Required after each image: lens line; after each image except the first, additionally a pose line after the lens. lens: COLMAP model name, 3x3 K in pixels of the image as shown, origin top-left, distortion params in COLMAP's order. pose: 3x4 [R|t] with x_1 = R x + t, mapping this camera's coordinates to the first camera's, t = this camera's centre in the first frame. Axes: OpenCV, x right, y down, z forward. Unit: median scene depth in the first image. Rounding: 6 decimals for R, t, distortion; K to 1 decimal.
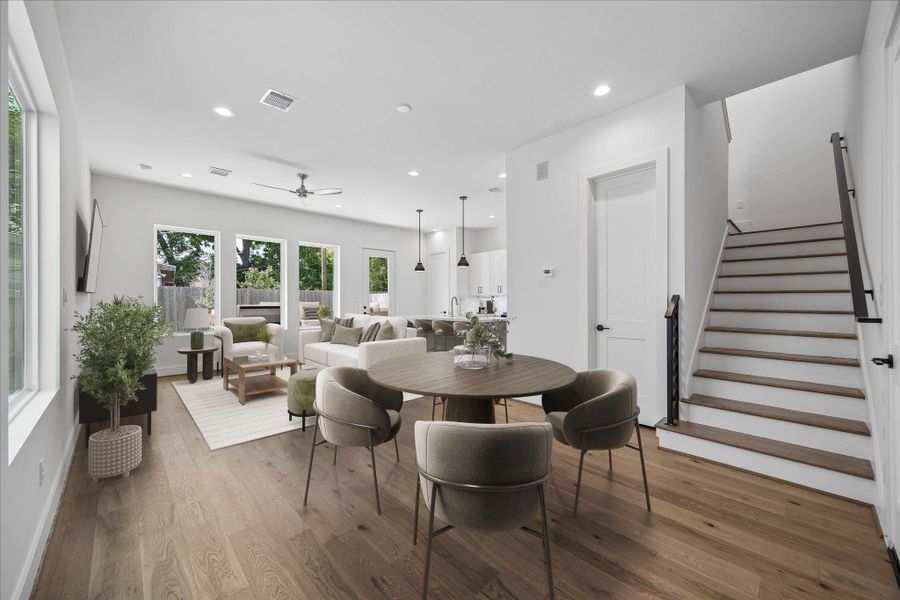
lens RADIAL K [[348.7, 0, 454.7], [0, 348.7, 293.7], [0, 0, 1]] dist [0.012789, -0.001767]
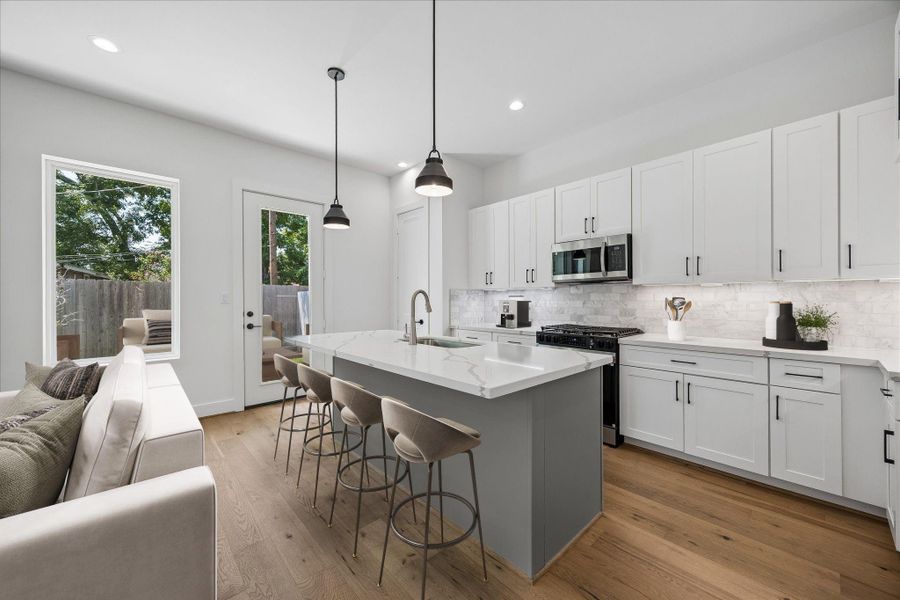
lens RADIAL K [[348.7, 0, 446.0], [0, 348.7, 295.1], [0, 0, 1]] dist [0.012789, -0.001767]
pose [[0.999077, -0.001895, -0.042918, 0.034617], [0.002526, 0.999889, 0.014656, 0.006702], [0.042885, -0.014750, 0.998971, 0.520525]]
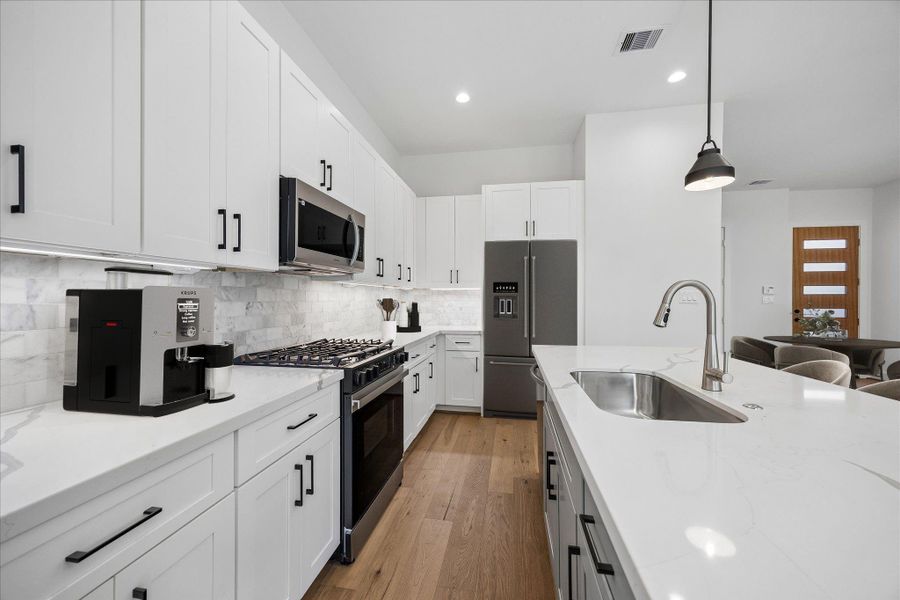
lens RADIAL K [[348.7, 0, 455.4], [0, 348.7, 300.7], [0, 0, 1]] dist [0.012789, -0.001767]
pose [[-0.584784, -0.001464, 0.811188, -0.069558], [-0.020616, 0.999702, -0.013057, 0.020500], [-0.810927, -0.024359, -0.584640, 1.009950]]
